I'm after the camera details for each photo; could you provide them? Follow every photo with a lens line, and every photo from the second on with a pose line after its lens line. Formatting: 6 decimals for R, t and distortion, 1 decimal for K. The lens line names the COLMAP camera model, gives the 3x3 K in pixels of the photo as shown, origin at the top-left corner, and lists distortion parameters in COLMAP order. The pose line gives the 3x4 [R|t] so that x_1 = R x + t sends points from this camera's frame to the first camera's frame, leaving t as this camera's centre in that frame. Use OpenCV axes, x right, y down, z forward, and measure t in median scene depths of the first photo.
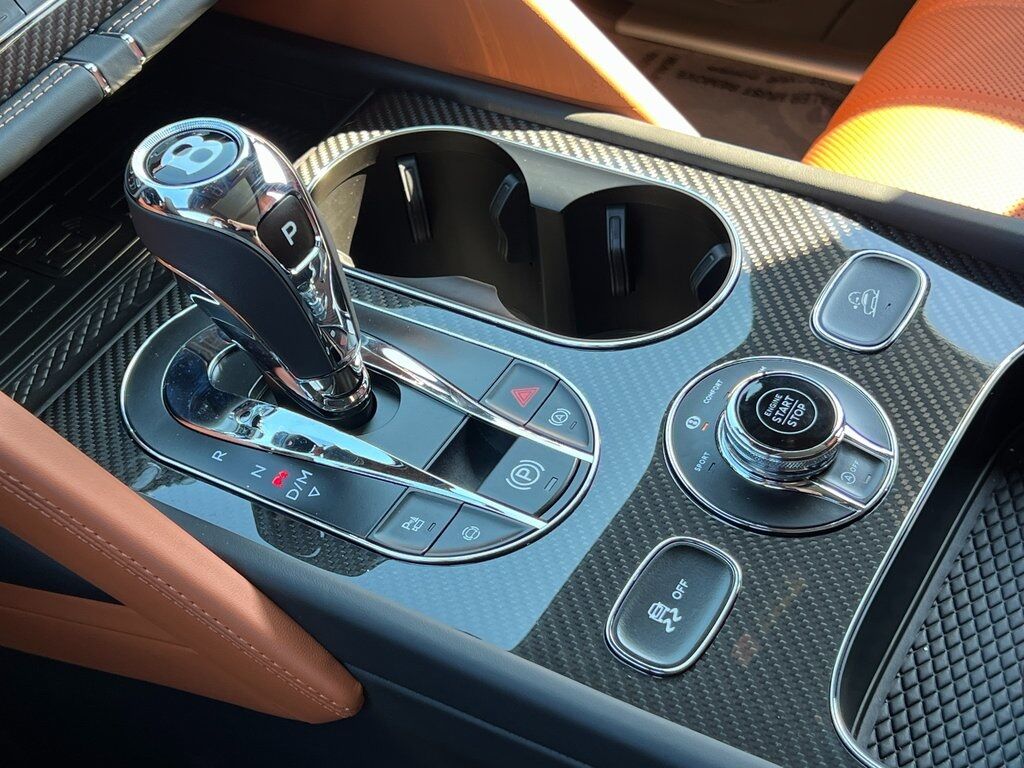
lens RADIAL K [[1598.6, 0, 506.7], [0, 1598.6, 395.7], [0, 0, 1]] dist [0.238845, -0.758209]
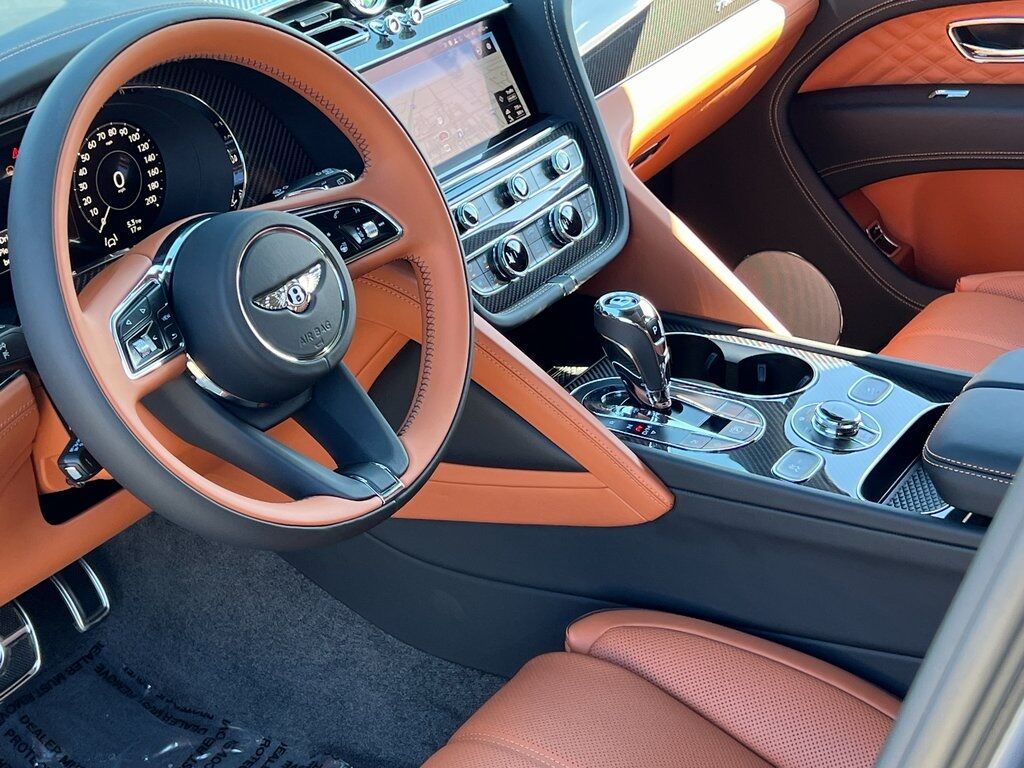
lens RADIAL K [[1624.6, 0, 512.0], [0, 1624.6, 384.0], [0, 0, 1]] dist [0.246372, -0.815598]
pose [[0.997775, 0.066556, -0.004012, -0.304892], [-0.064409, 0.946541, -0.316087, 0.739455], [-0.017240, 0.315642, 0.948722, -1.338419]]
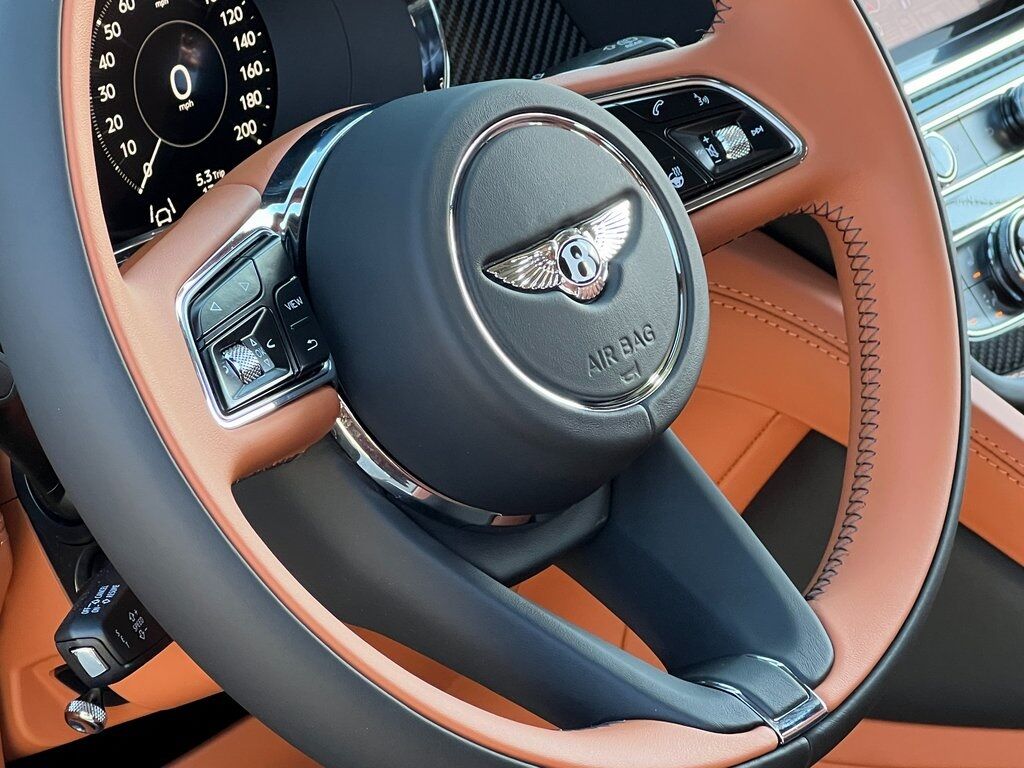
lens RADIAL K [[3388.8, 0, 512.0], [0, 3388.8, 384.0], [0, 0, 1]] dist [-0.626717, 17.531396]
pose [[0.990578, 0.046659, -0.128755, -0.375934], [-0.096766, 0.903759, -0.416960, 0.835342], [0.096908, 0.425491, 0.899759, -1.103829]]
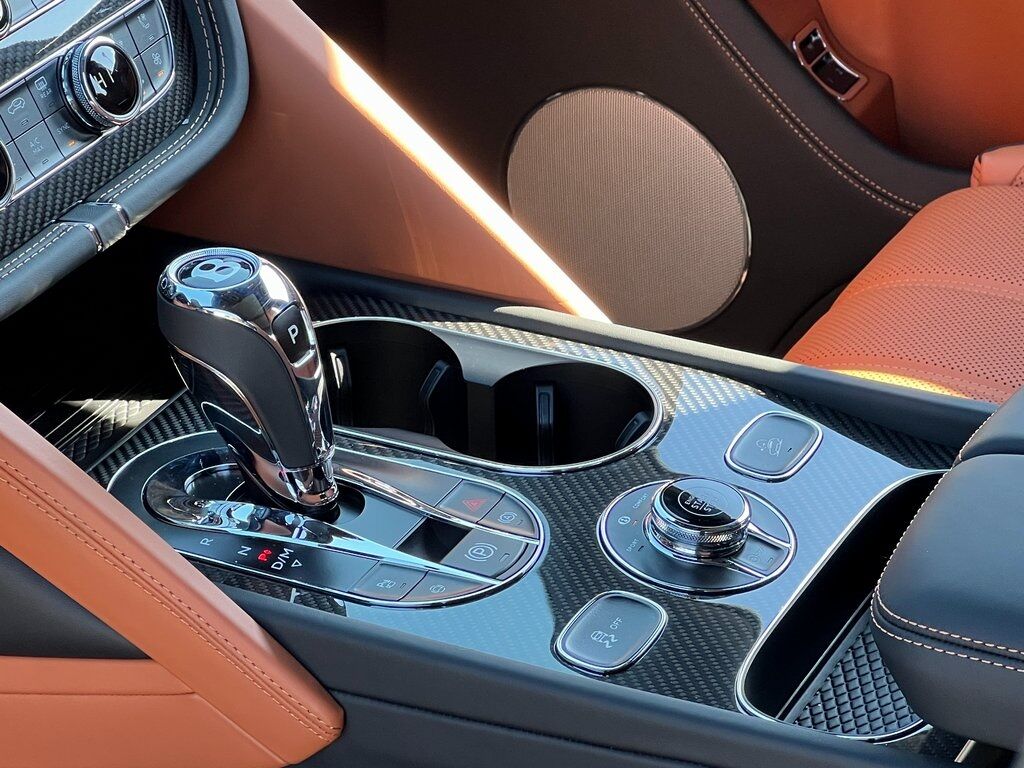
lens RADIAL K [[3388.8, 0, 512.0], [0, 3388.8, 384.0], [0, 0, 1]] dist [-0.626717, 17.531396]
pose [[0.993898, 0.036865, 0.103964, -0.199171], [-0.005281, 0.957323, -0.288973, 0.566453], [-0.110181, 0.286661, 0.951675, -1.205583]]
